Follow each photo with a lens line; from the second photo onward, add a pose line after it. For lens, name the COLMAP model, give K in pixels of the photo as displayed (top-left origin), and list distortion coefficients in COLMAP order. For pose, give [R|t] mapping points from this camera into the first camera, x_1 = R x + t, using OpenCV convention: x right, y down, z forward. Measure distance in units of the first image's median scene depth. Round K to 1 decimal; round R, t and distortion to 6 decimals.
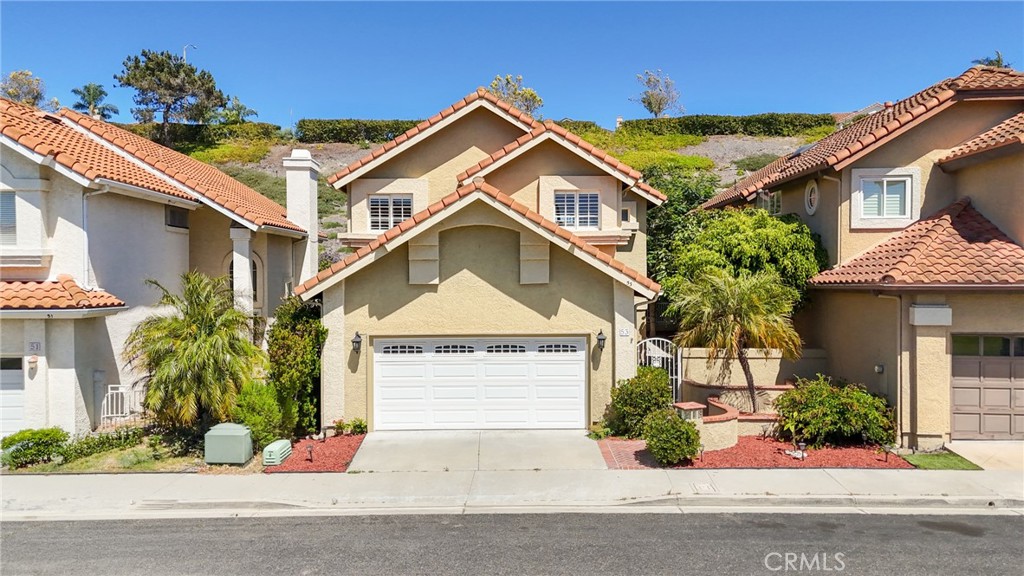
lens RADIAL K [[754.4, 0, 513.4], [0, 754.4, 287.9], [0, 0, 1]] dist [0.069335, -0.057293]
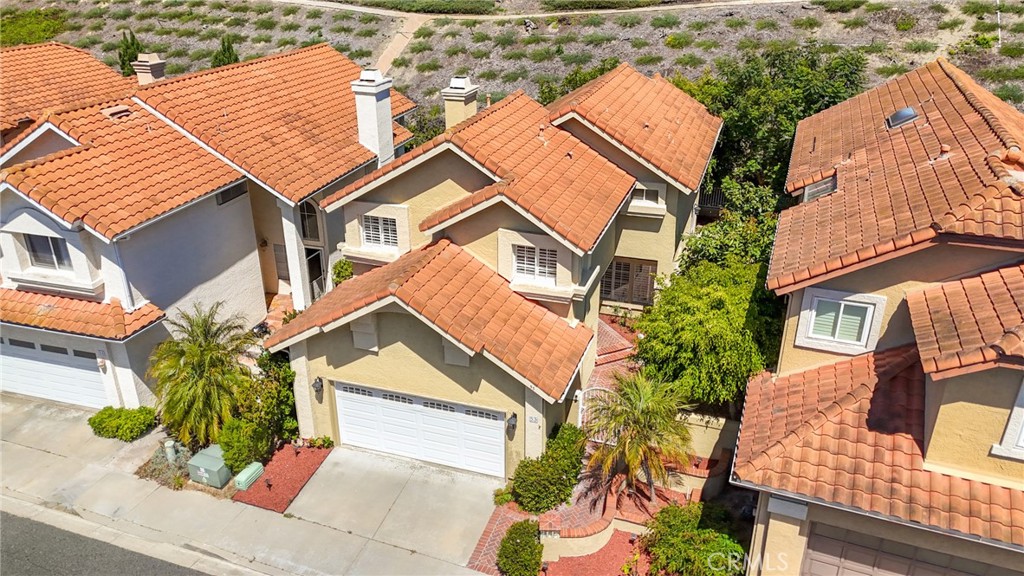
lens RADIAL K [[754.4, 0, 513.4], [0, 754.4, 287.9], [0, 0, 1]] dist [0.069335, -0.057293]
pose [[0.944424, 0.142117, -0.296422, 0.412893], [-0.011954, 0.915971, 0.401066, -0.546341], [0.328513, -0.375233, 0.866764, 0.120387]]
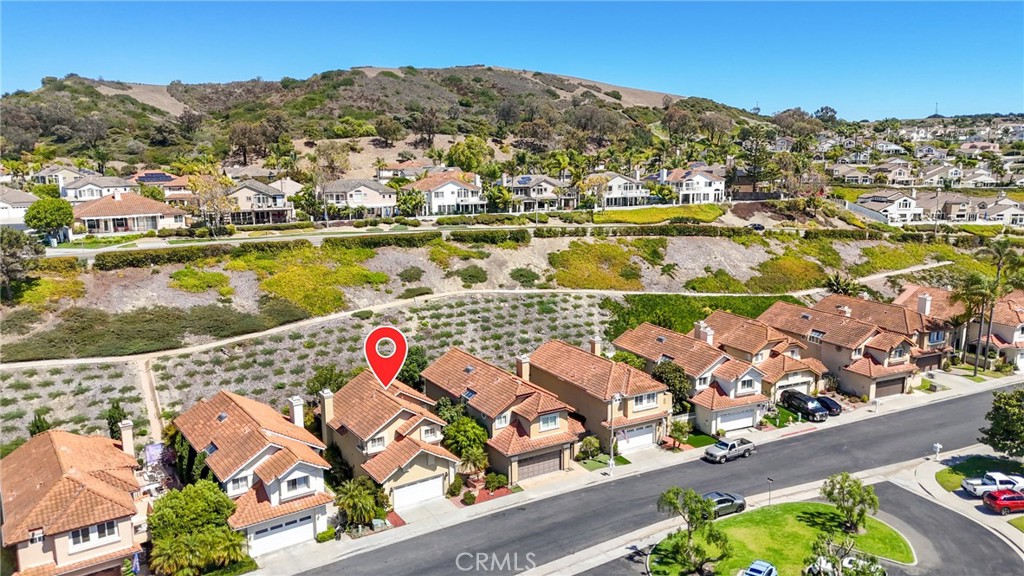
lens RADIAL K [[749.3, 0, 512.0], [0, 749.3, 288.0], [0, 0, 1]] dist [0.144112, -0.219454]
pose [[0.842485, -0.099046, 0.529536, -1.650328], [0.015734, 0.987058, 0.159589, -1.569896], [-0.538489, -0.126119, 0.833141, -2.472163]]
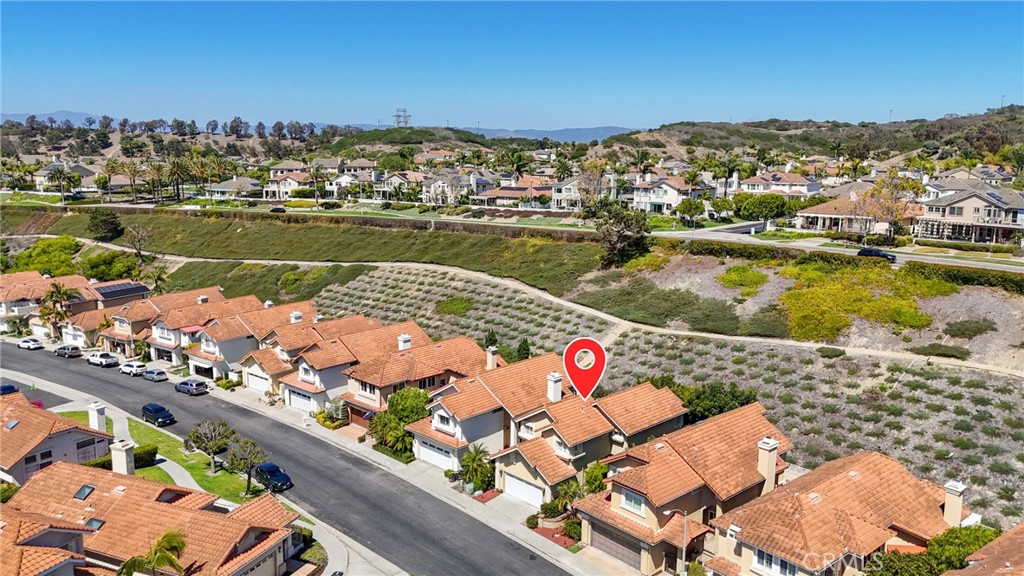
lens RADIAL K [[754.4, 0, 513.4], [0, 754.4, 287.9], [0, 0, 1]] dist [0.069335, -0.057293]
pose [[0.691128, 0.139619, -0.709119, 2.638476], [-0.026949, 0.985459, 0.167762, -1.614034], [0.722230, -0.096835, 0.684841, -1.699070]]
